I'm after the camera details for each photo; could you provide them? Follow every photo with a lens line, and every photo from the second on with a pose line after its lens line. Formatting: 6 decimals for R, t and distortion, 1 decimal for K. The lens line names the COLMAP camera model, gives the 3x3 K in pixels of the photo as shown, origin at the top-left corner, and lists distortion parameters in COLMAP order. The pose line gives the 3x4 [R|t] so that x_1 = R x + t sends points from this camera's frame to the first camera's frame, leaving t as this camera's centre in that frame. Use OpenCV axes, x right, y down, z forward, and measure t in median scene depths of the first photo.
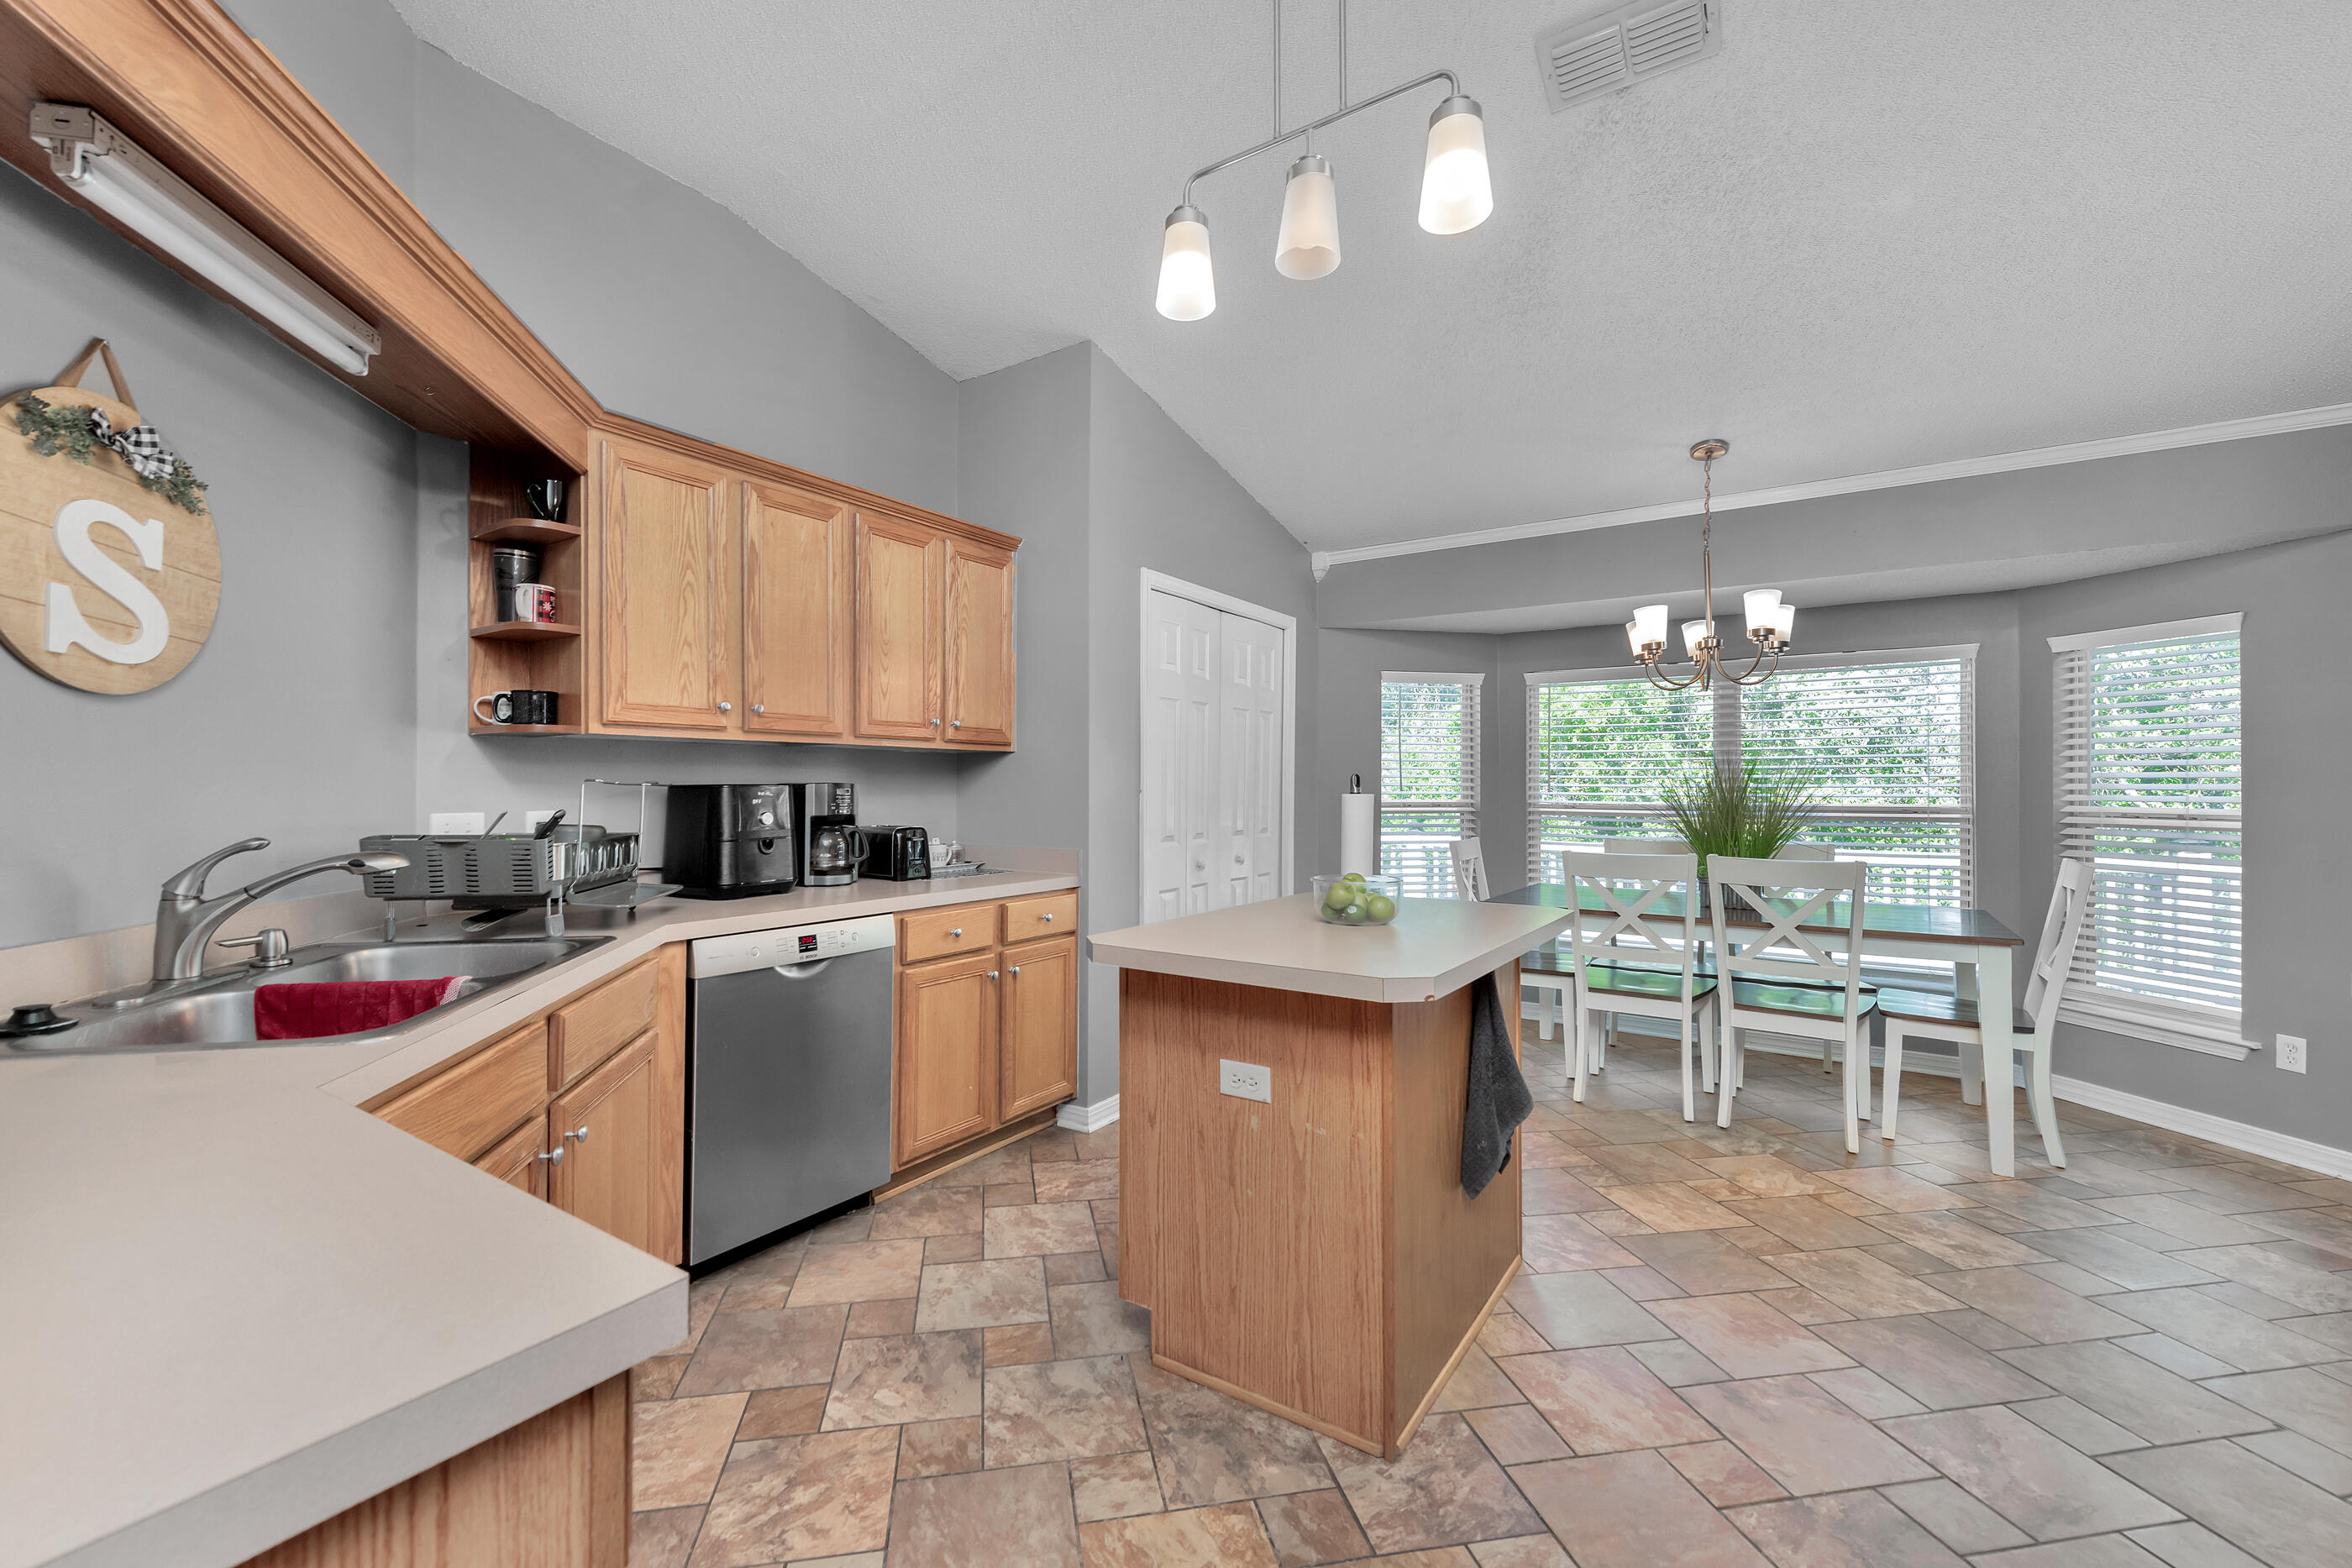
lens RADIAL K [[961.2, 0, 1130.8], [0, 961.2, 780.7], [0, 0, 1]] dist [0.014502, -0.004456]
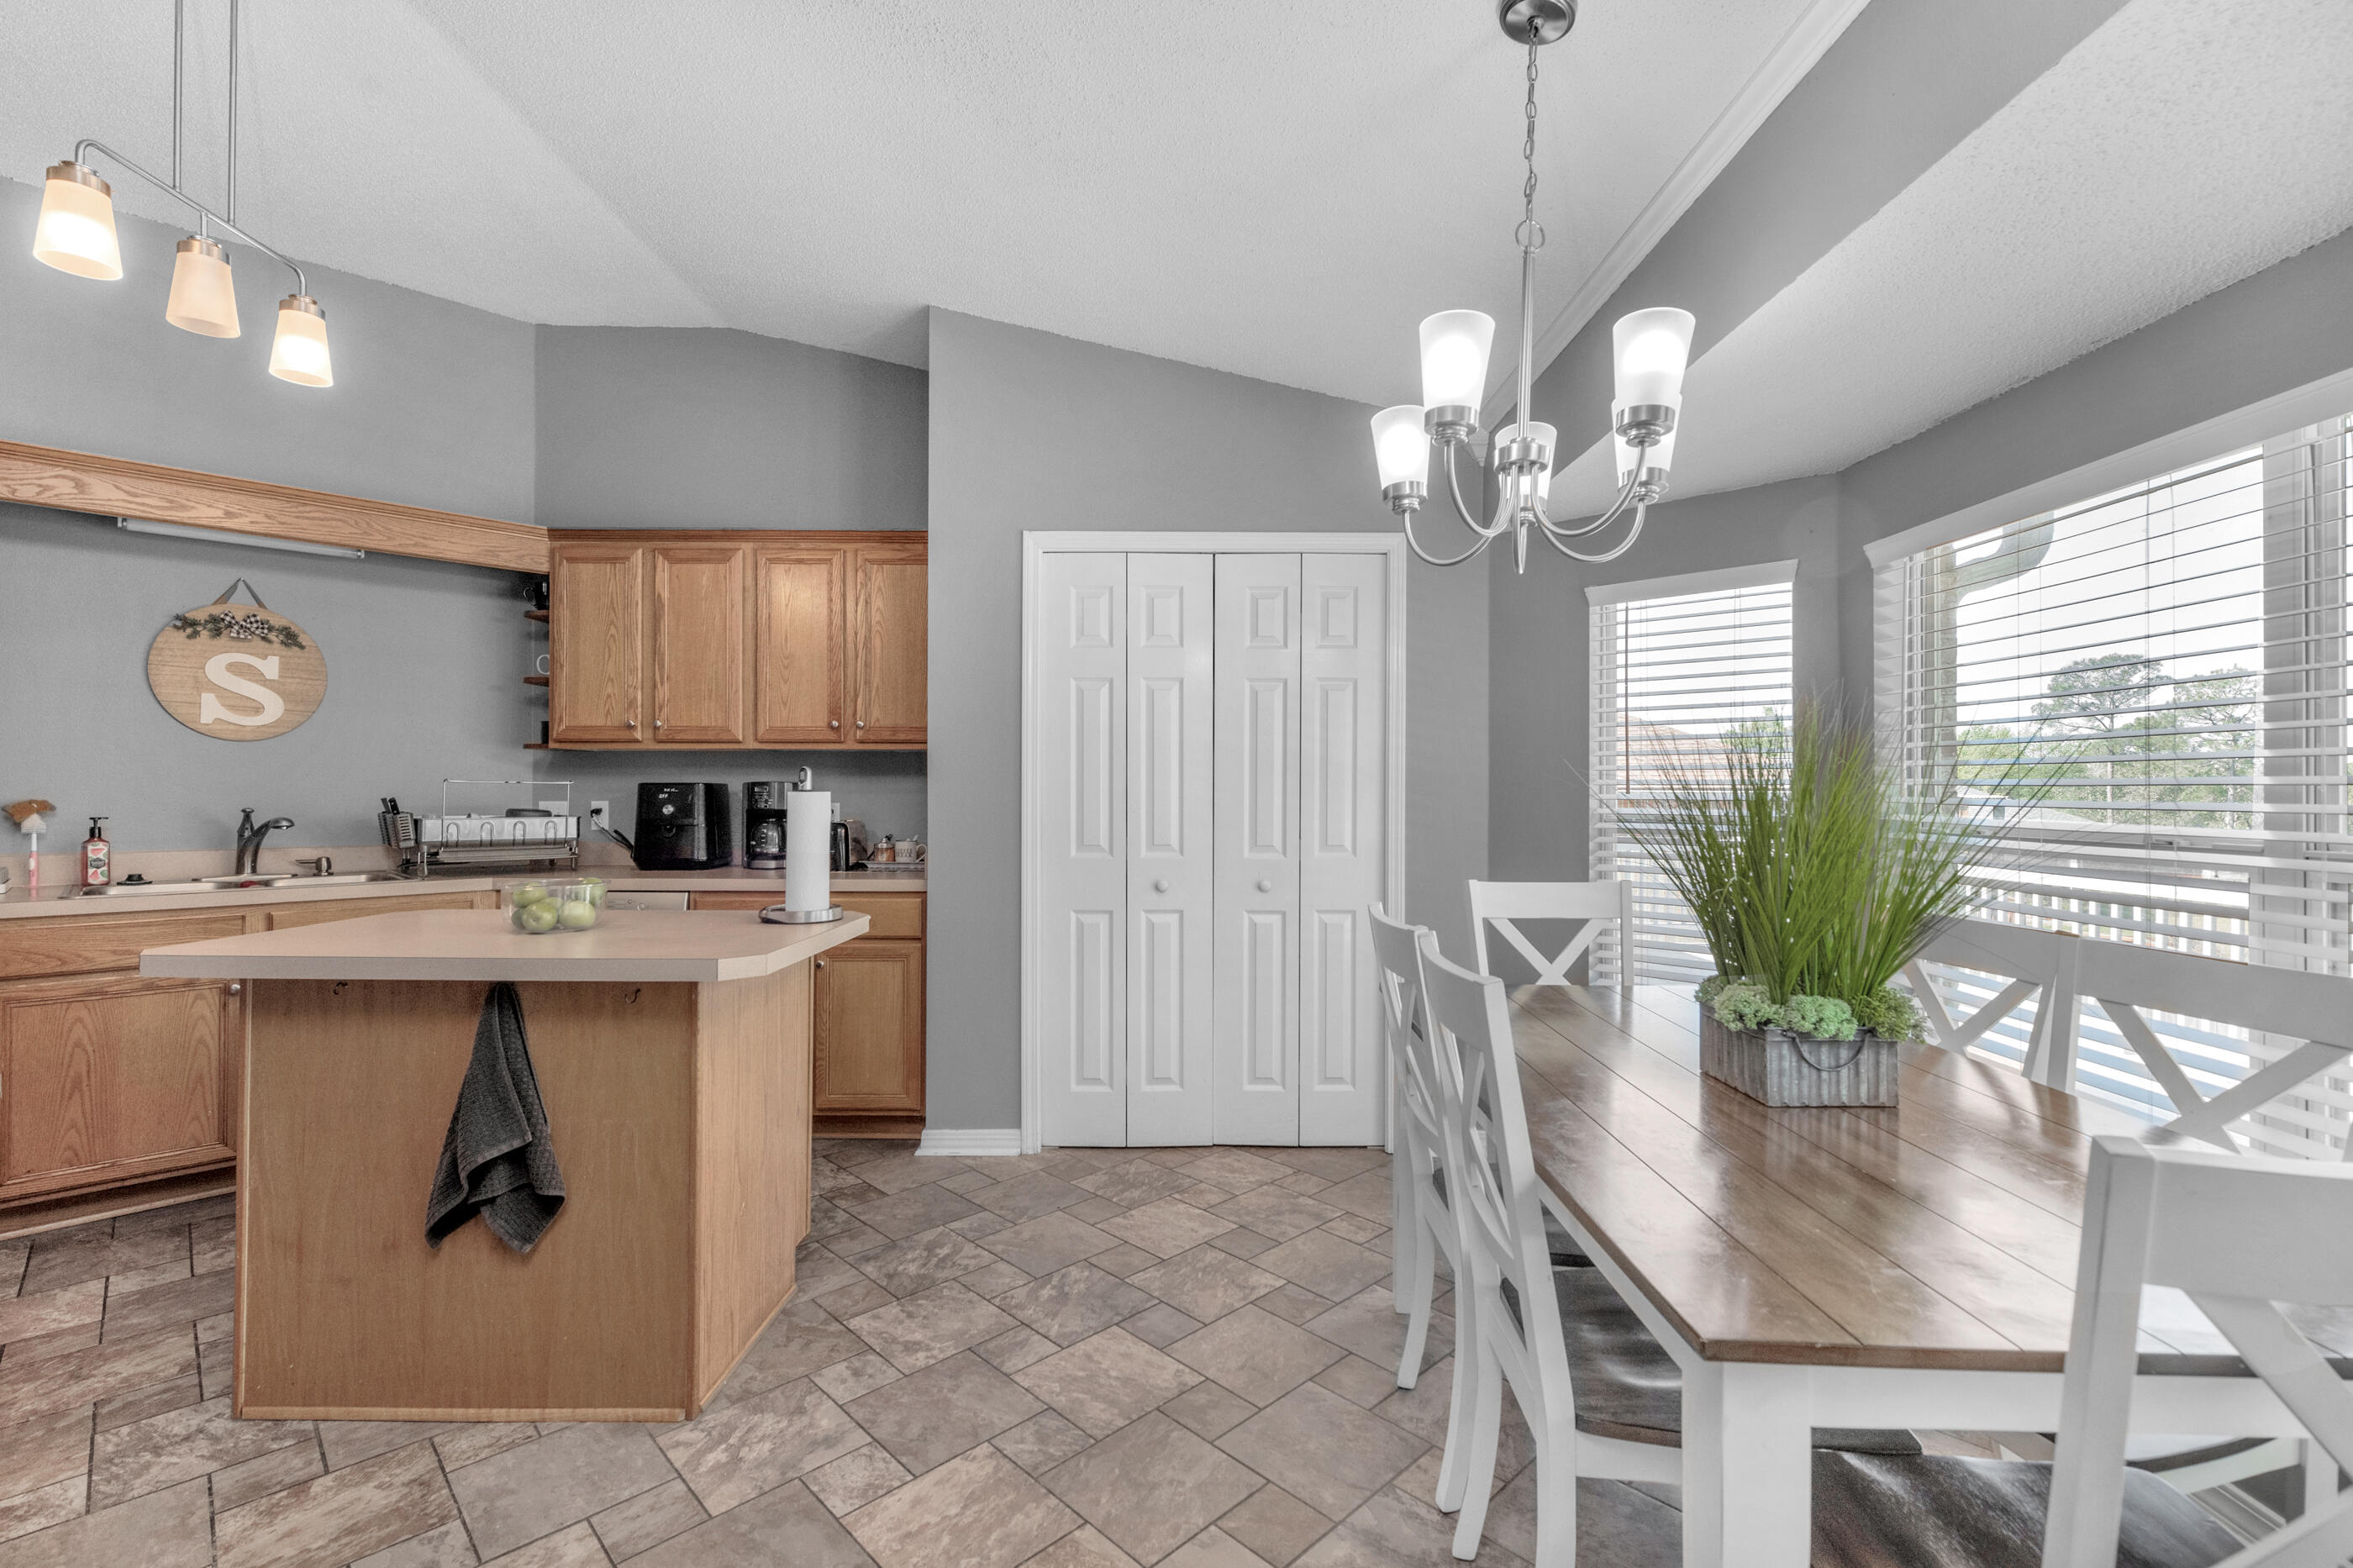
lens RADIAL K [[1042.2, 0, 1153.4], [0, 1042.2, 780.4], [0, 0, 1]] dist [0.000227, -0.000894]
pose [[0.570314, -0.006742, -0.821399, 1.048763], [0.001308, 0.999973, -0.007299, 0.010754], [0.821426, 0.003088, 0.570307, 0.692805]]
